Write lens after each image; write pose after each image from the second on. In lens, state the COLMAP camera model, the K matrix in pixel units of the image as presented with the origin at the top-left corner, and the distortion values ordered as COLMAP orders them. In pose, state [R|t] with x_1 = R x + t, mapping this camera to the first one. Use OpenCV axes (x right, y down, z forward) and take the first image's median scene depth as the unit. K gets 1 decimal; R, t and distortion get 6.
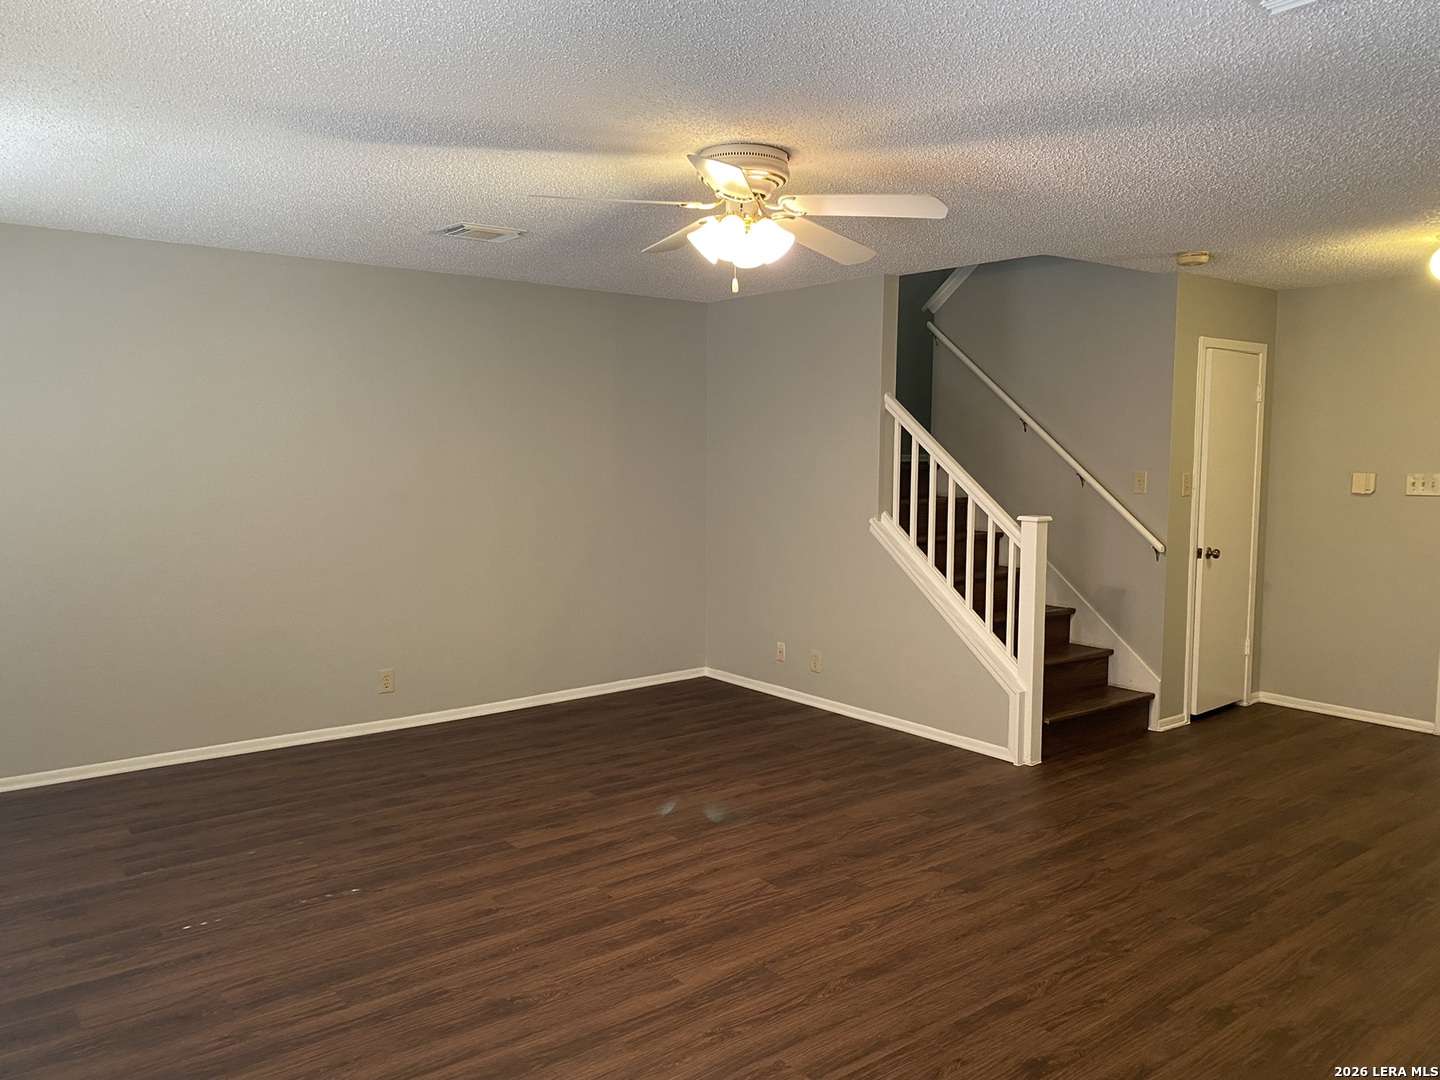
lens RADIAL K [[1089.7, 0, 724.0], [0, 1089.7, 541.7], [0, 0, 1]] dist [0.050617, -0.053900]
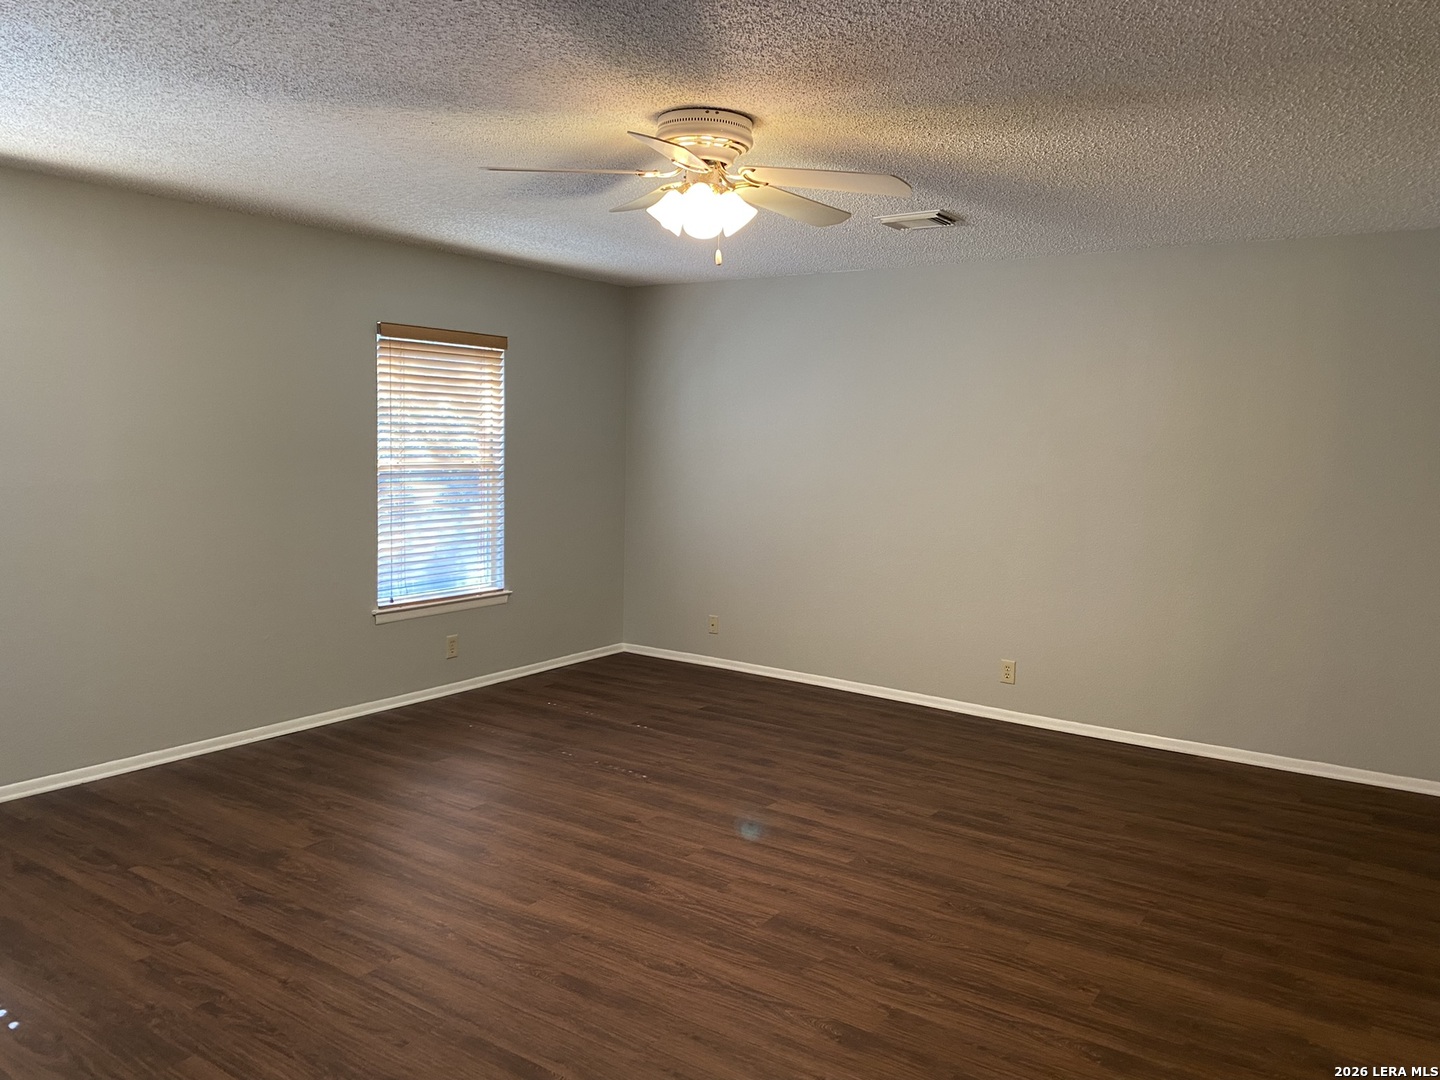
lens RADIAL K [[1089.7, 0, 720.8], [0, 1089.7, 531.3], [0, 0, 1]] dist [0.050617, -0.053900]
pose [[0.310500, 0.099247, -0.945378, 0.741673], [-0.116224, 0.991037, 0.065868, -0.048340], [0.943442, 0.089423, 0.319251, 0.571545]]
